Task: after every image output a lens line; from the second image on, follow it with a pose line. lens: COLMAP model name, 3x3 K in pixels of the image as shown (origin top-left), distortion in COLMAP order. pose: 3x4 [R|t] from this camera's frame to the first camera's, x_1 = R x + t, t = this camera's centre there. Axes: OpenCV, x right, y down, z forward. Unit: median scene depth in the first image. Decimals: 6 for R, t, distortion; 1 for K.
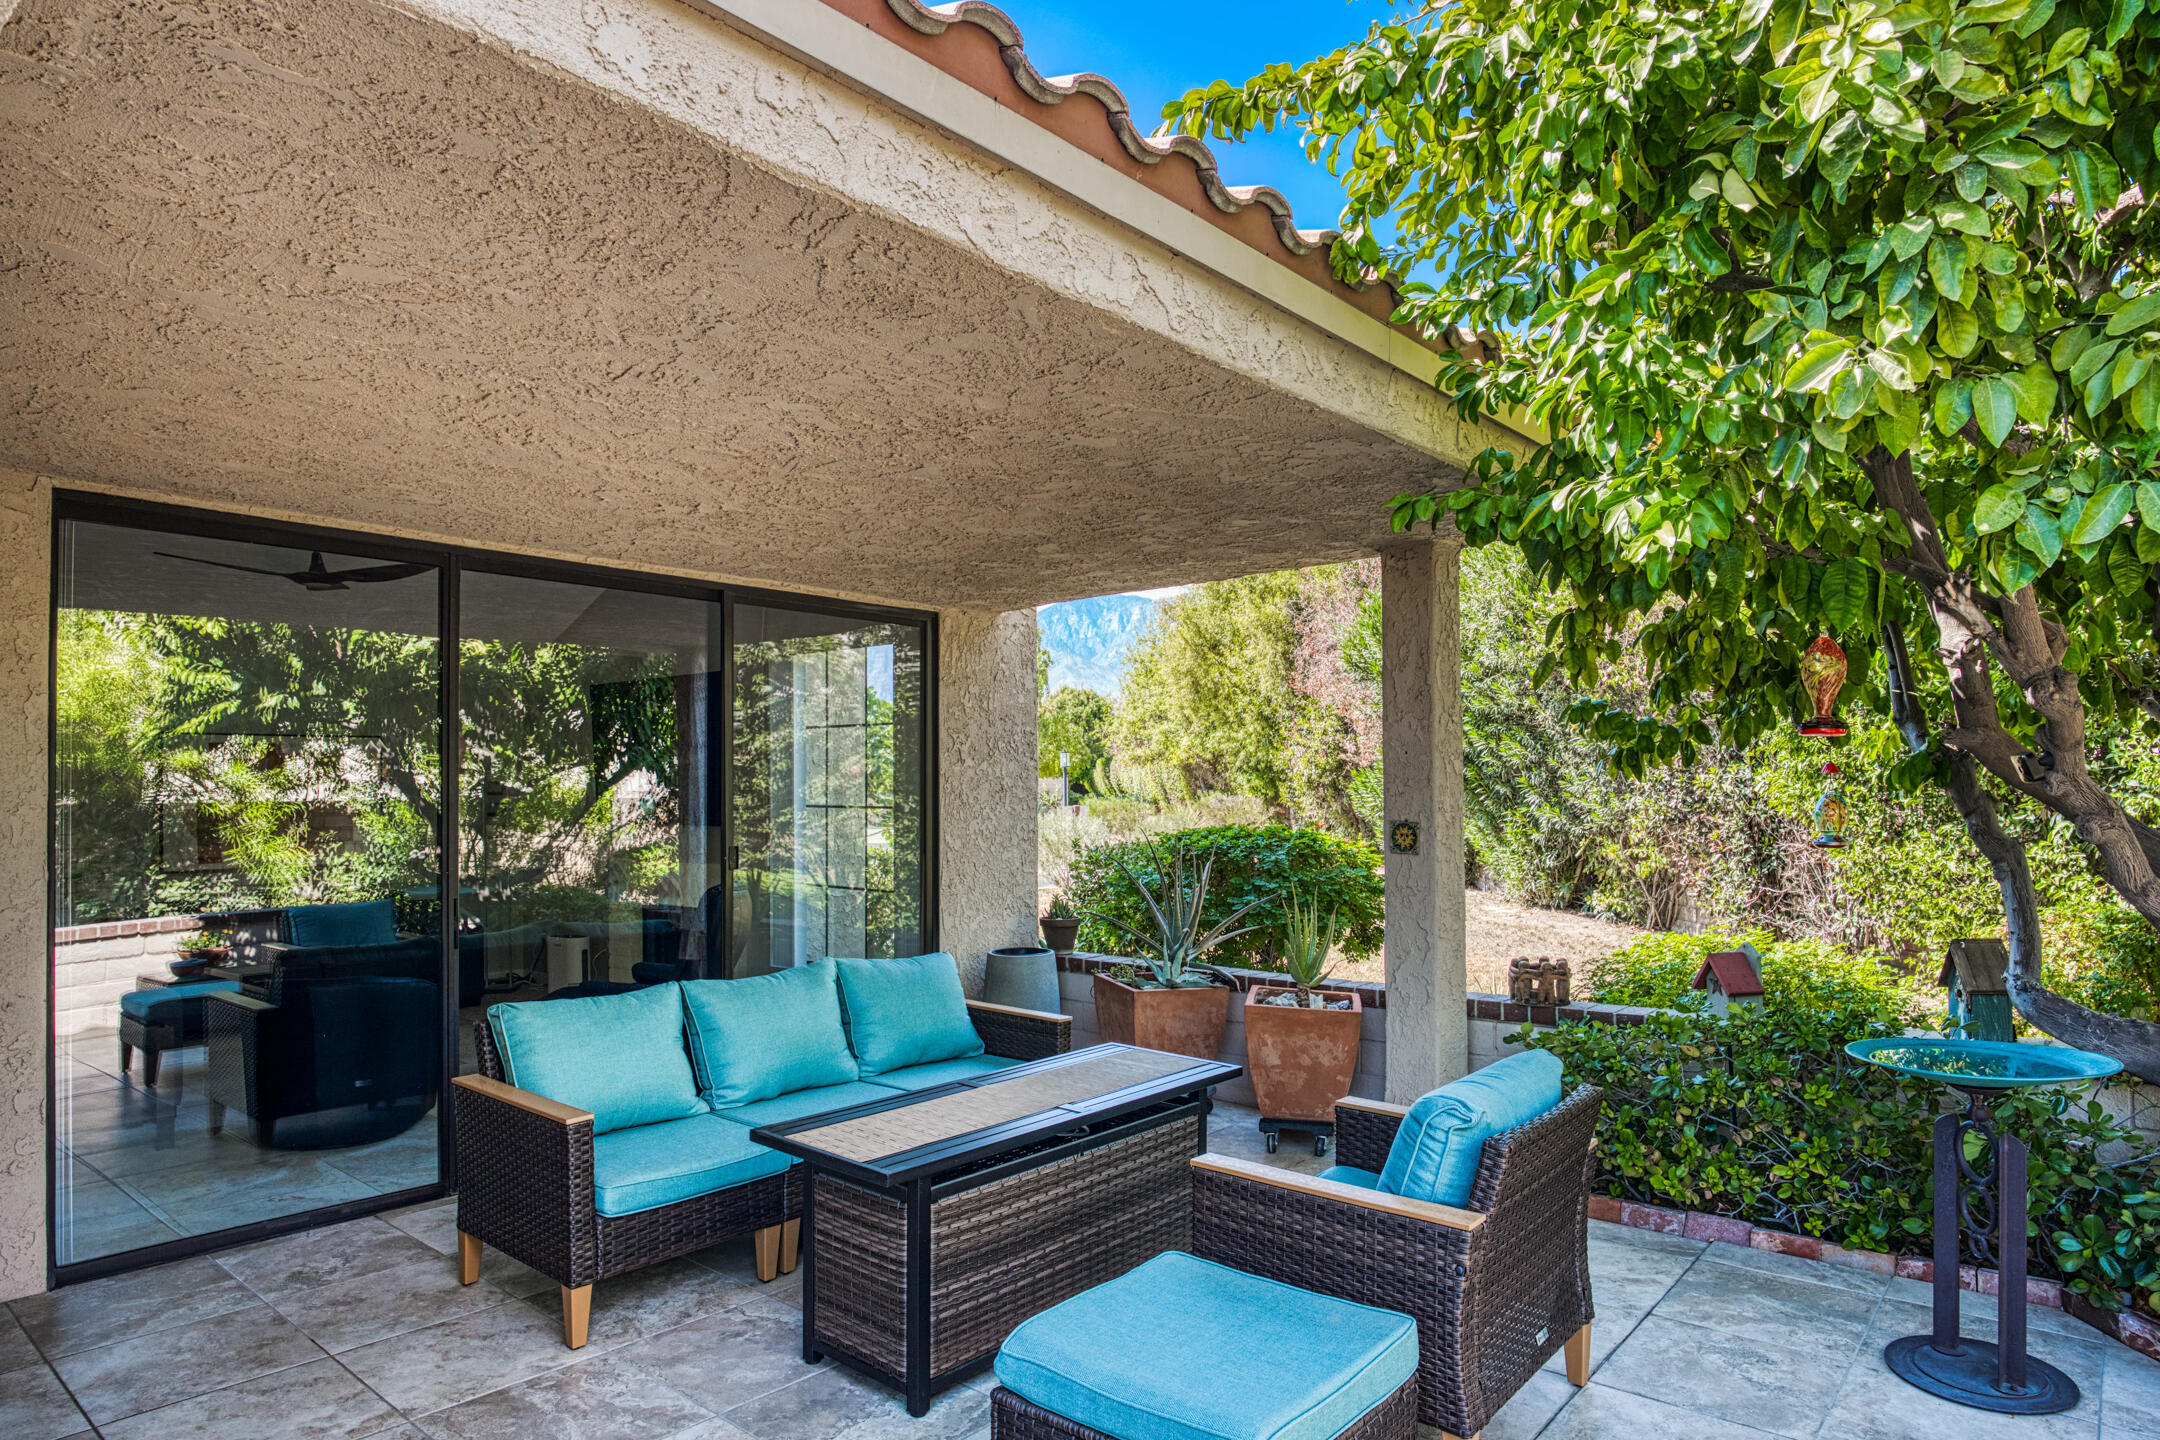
lens RADIAL K [[1241.7, 0, 1071.4], [0, 1241.7, 736.8], [0, 0, 1]] dist [-0.006858, -0.002388]
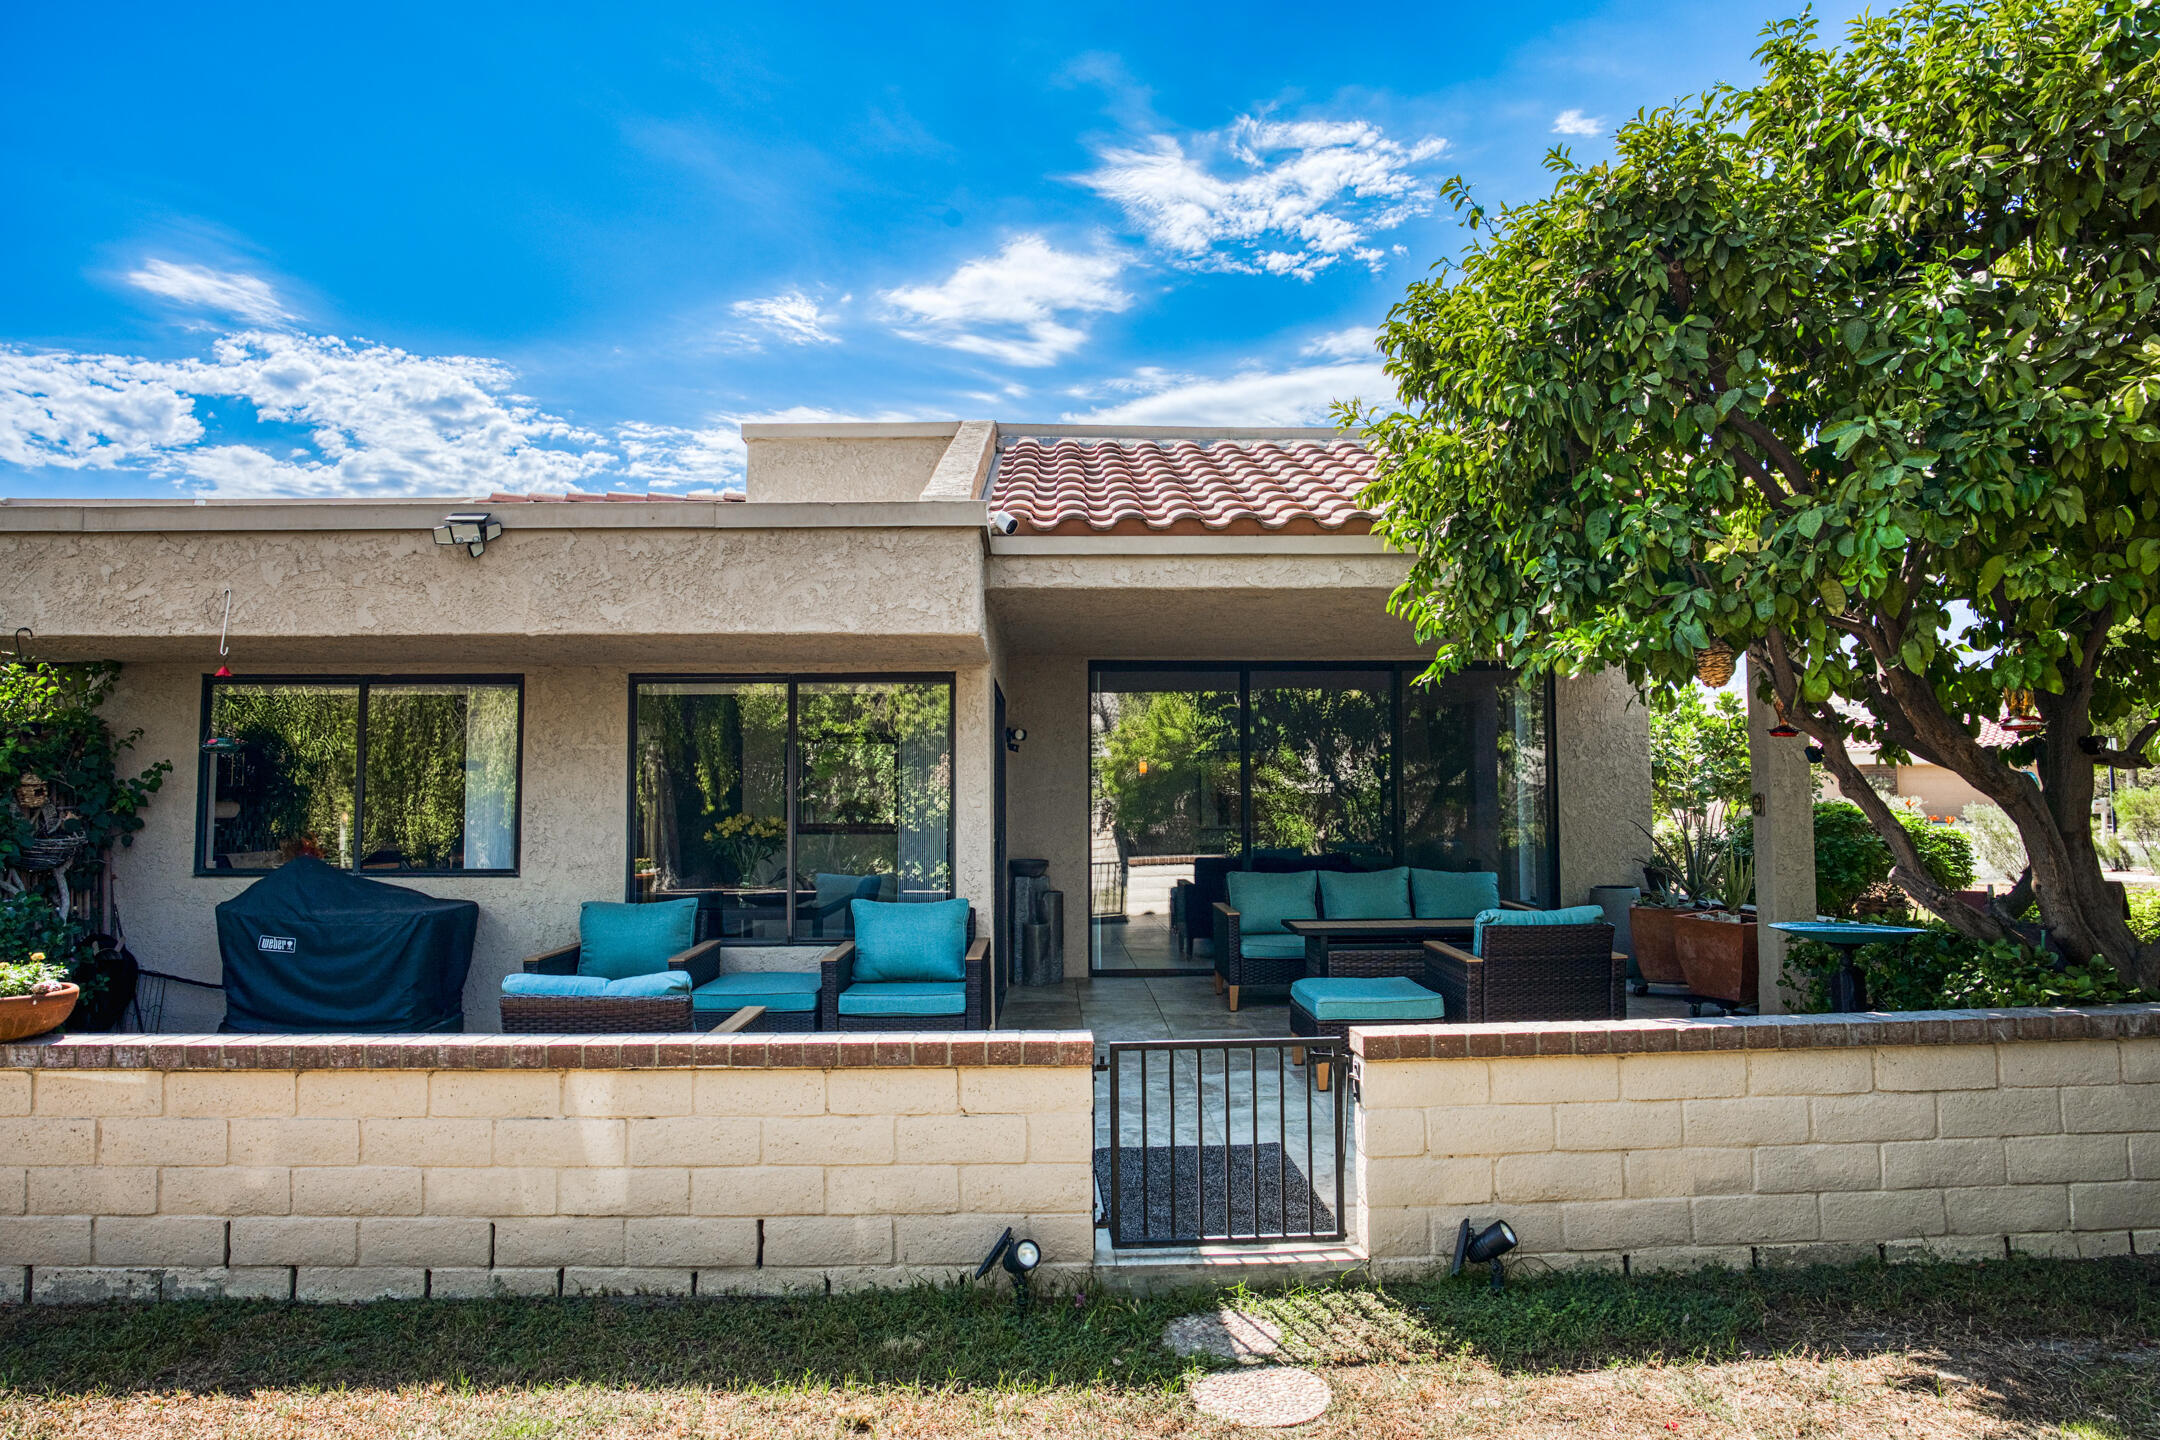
lens RADIAL K [[1241.7, 0, 1071.4], [0, 1241.7, 736.8], [0, 0, 1]] dist [-0.006858, -0.002388]
pose [[0.684272, -0.014078, -0.729091, 0.971768], [0.008627, 0.999900, -0.011211, -0.003695], [0.729176, 0.001381, 0.684325, -0.732383]]
